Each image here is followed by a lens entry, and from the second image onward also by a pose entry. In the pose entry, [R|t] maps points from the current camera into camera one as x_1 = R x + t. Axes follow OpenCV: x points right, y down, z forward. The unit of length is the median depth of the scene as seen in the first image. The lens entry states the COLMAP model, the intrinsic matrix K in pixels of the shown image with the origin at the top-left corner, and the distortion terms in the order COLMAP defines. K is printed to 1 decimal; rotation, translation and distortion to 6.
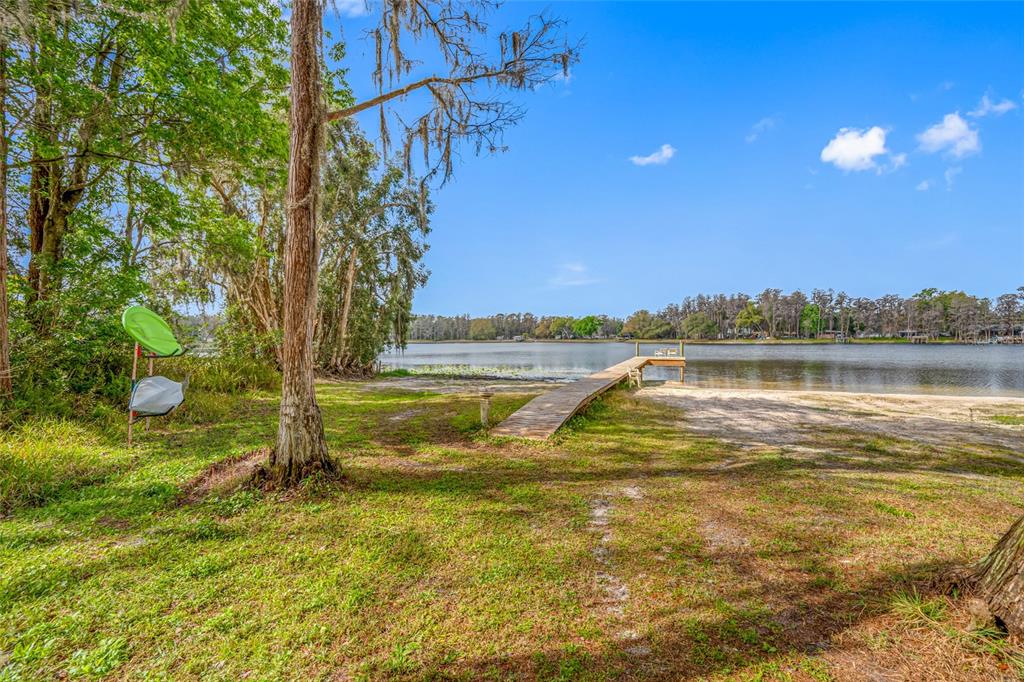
lens RADIAL K [[403.2, 0, 512.0], [0, 403.2, 341.0], [0, 0, 1]] dist [0.000115, -0.000115]
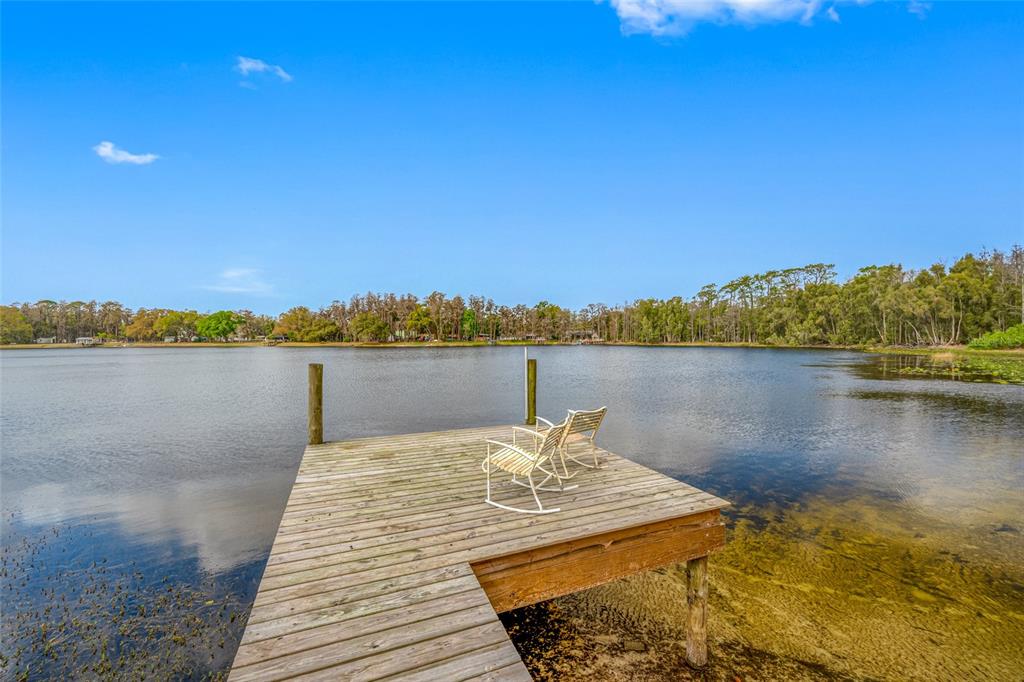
lens RADIAL K [[416.1, 0, 511.2], [0, 416.1, 336.5], [0, 0, 1]] dist [0.000976, -0.000184]
pose [[0.706747, 0.006984, 0.707432, 0.260357], [0.005512, 0.999867, -0.015378, -0.005361], [-0.707445, 0.014767, 0.706614, 0.946661]]
